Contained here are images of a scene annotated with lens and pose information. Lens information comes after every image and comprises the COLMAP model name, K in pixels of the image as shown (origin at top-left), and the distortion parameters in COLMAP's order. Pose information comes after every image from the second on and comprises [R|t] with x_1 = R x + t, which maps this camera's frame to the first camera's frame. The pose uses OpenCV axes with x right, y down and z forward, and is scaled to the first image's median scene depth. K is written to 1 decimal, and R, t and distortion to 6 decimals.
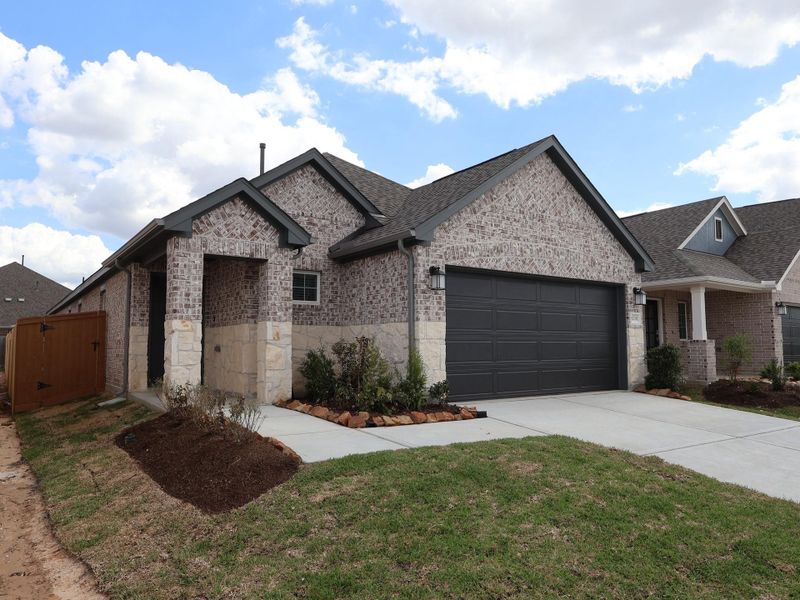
lens RADIAL K [[568.1, 0, 400.0], [0, 568.1, 300.0], [0, 0, 1]] dist [-0.009641, -0.005474]
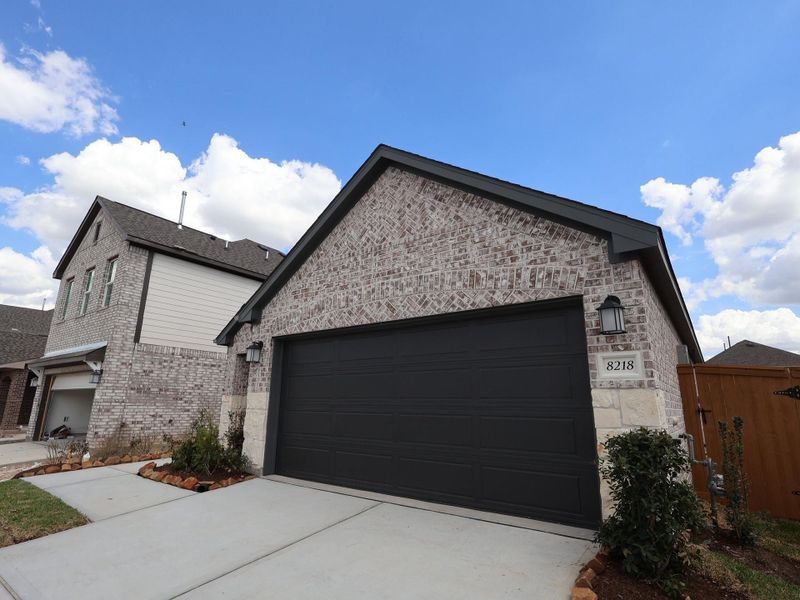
lens RADIAL K [[417.3, 0, 400.7], [0, 417.3, 303.1], [0, 0, 1]] dist [-0.001058, 0.000393]
pose [[0.308202, -0.220412, -0.925435, 0.809837], [0.067419, 0.975404, -0.209861, 0.050739], [0.948929, 0.002287, 0.315481, 0.892491]]
